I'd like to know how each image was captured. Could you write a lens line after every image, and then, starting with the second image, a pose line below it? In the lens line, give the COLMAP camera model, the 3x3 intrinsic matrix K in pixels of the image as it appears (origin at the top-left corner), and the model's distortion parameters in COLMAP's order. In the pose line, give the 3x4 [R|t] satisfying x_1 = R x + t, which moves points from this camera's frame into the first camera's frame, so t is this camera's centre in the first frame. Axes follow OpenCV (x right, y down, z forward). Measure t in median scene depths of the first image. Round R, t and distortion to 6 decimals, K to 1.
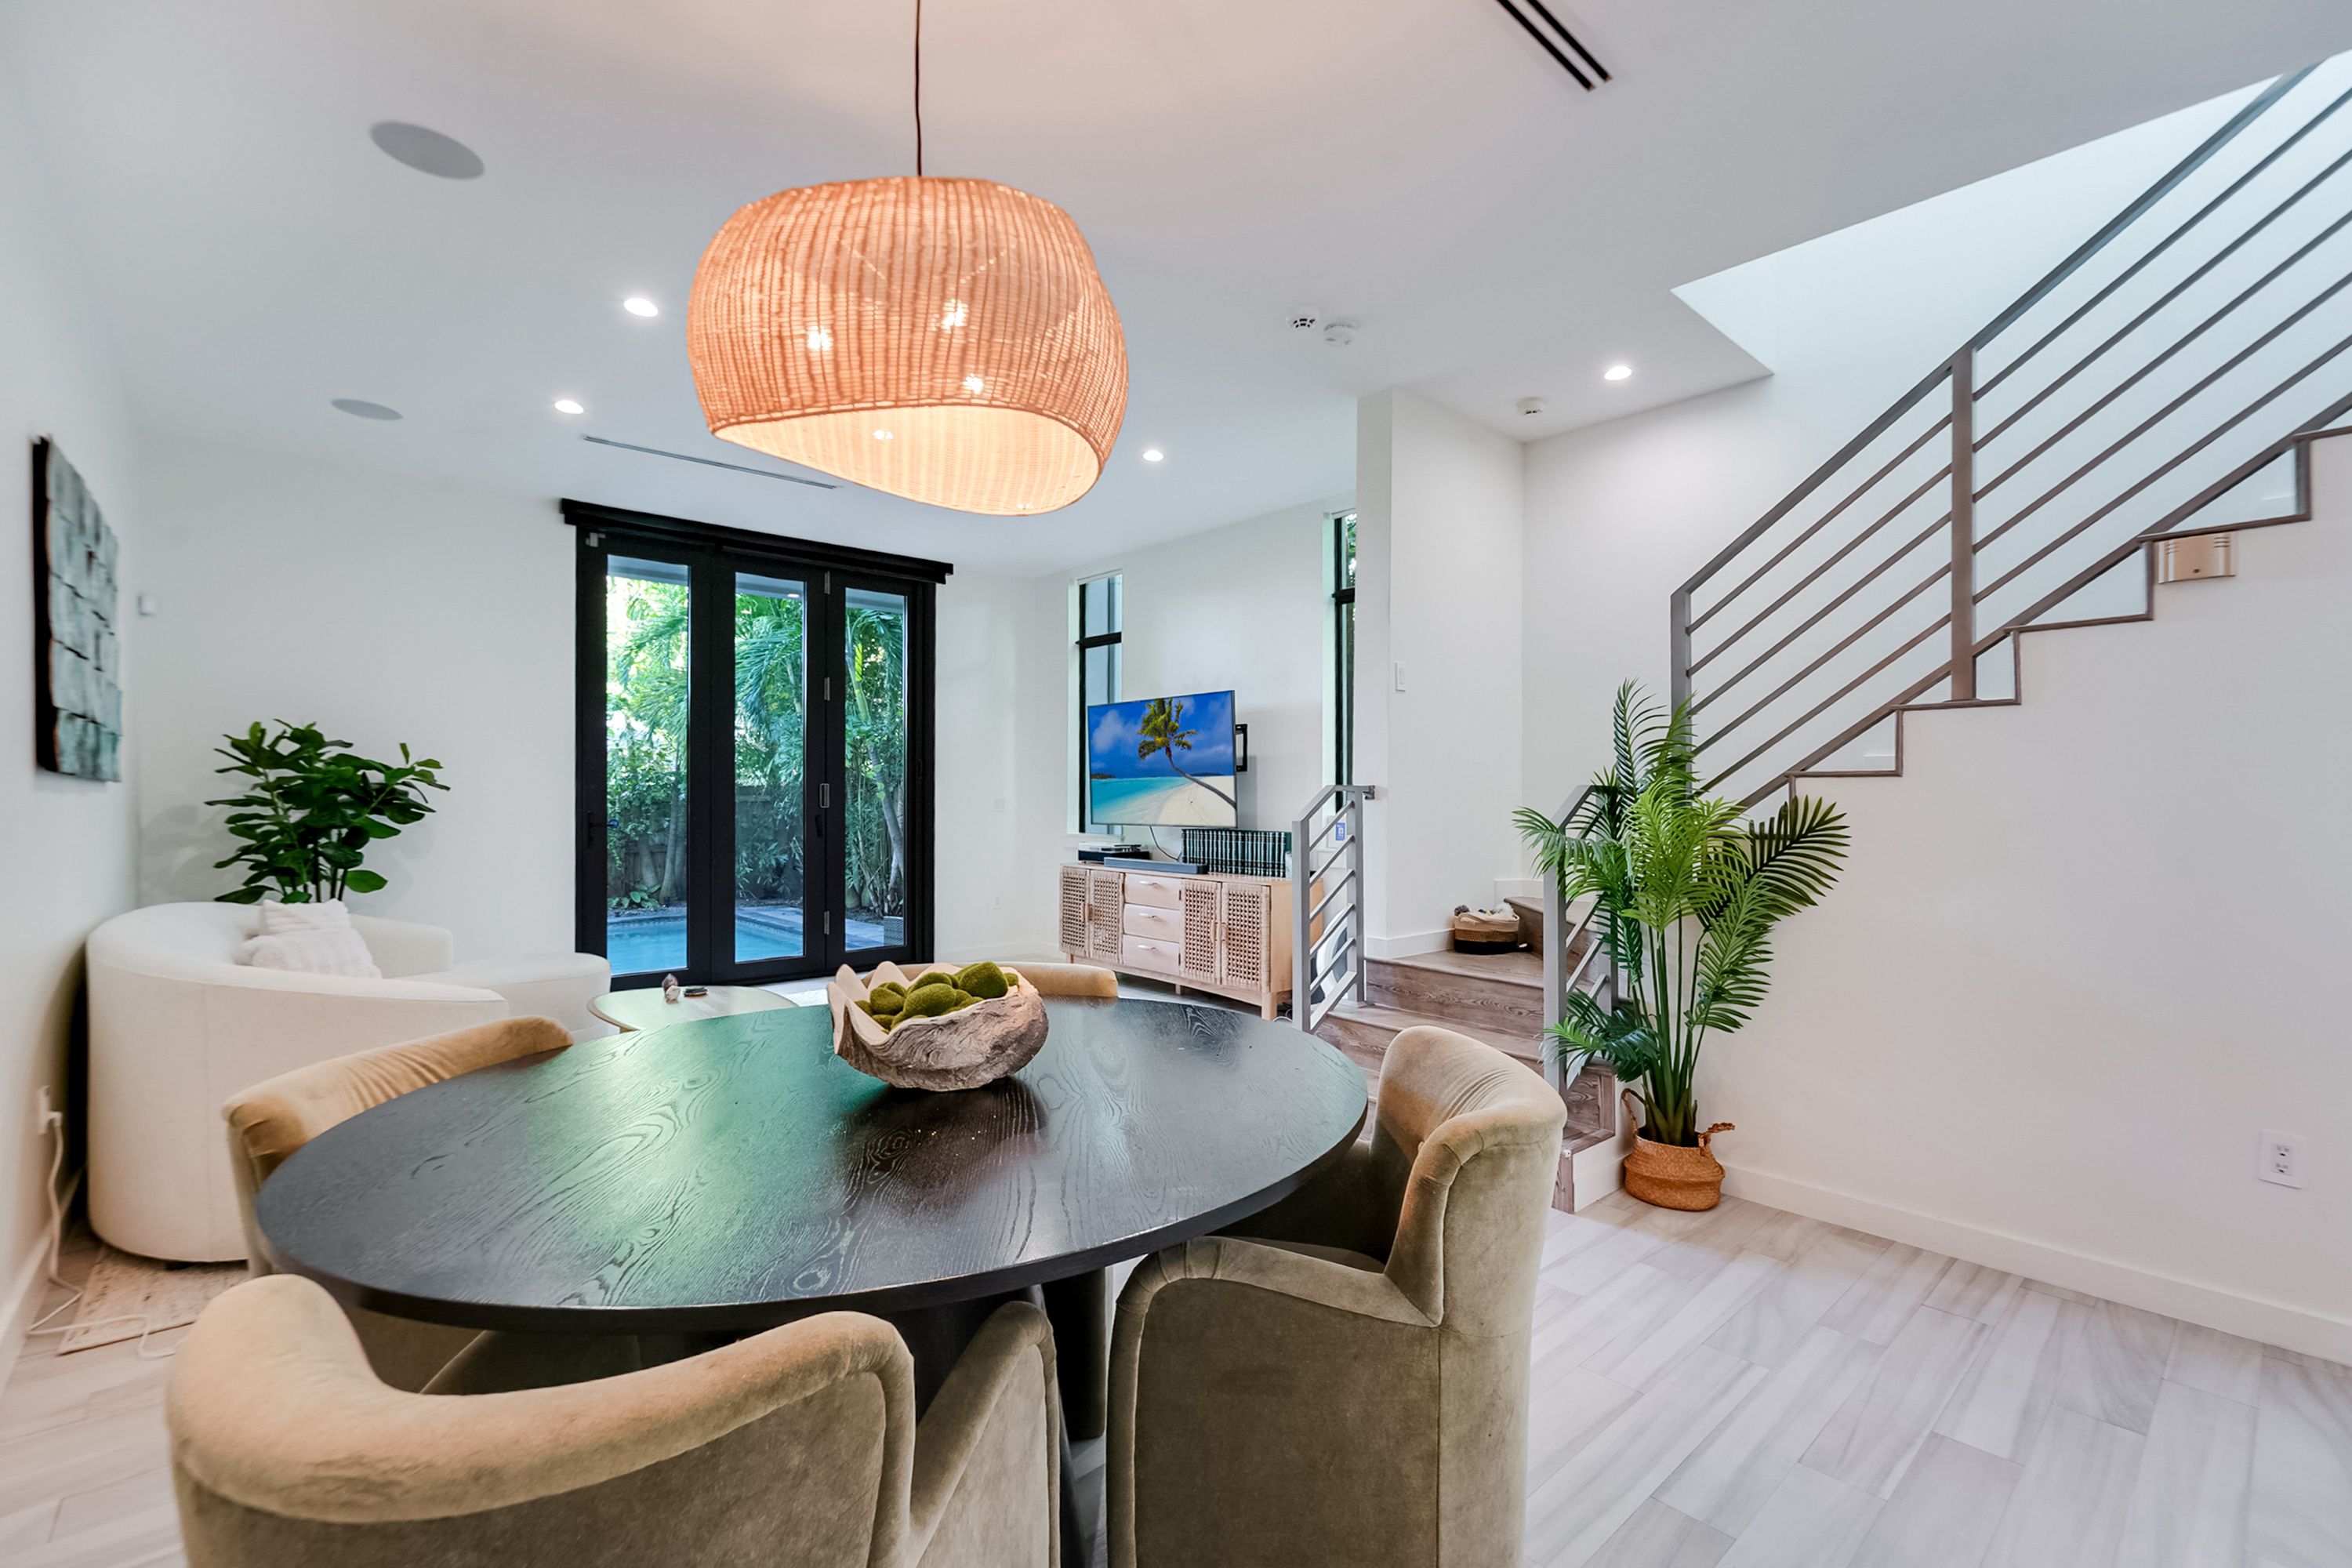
lens RADIAL K [[1024.2, 0, 1176.0], [0, 1024.2, 784.0], [0, 0, 1]] dist [-0.000195, 0.000007]
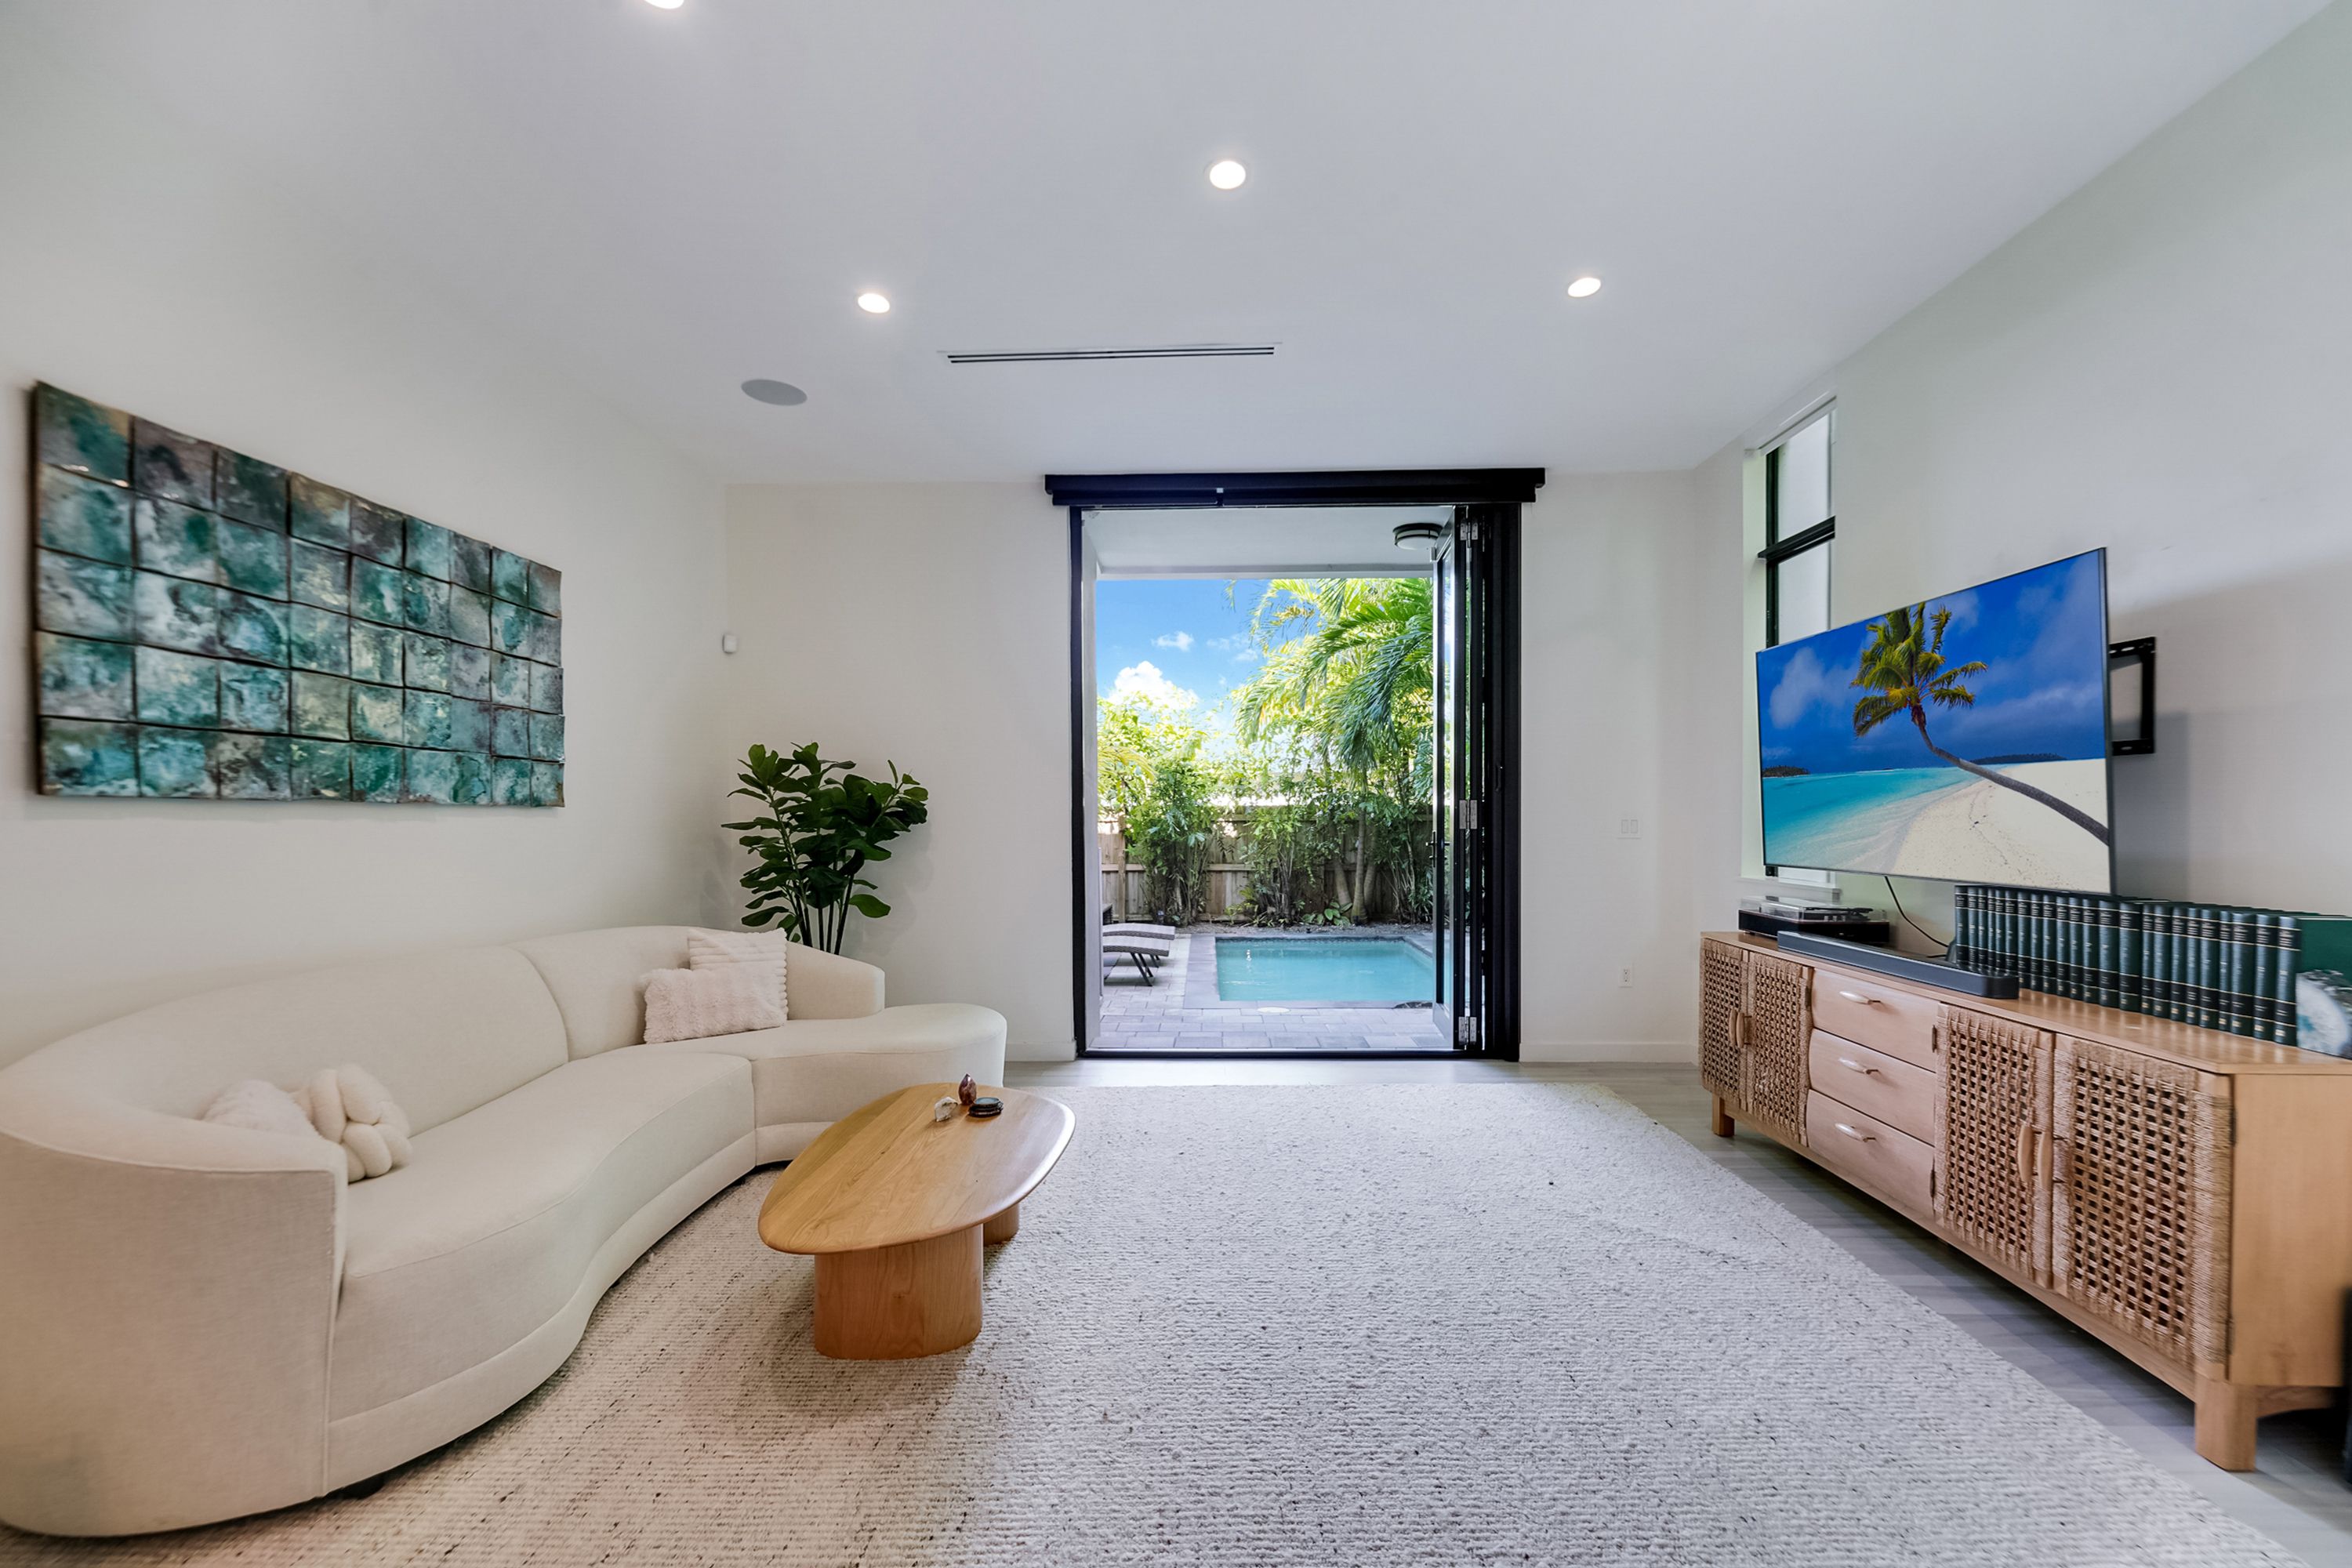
lens RADIAL K [[970.7, 0, 1189.3], [0, 970.7, 823.9], [0, 0, 1]] dist [-0.000582, 0.000031]
pose [[0.742180, 0.002021, -0.670198, 0.044279], [0.012356, 0.999784, 0.016698, 0.004771], [0.670087, -0.020673, 0.741995, 0.466463]]
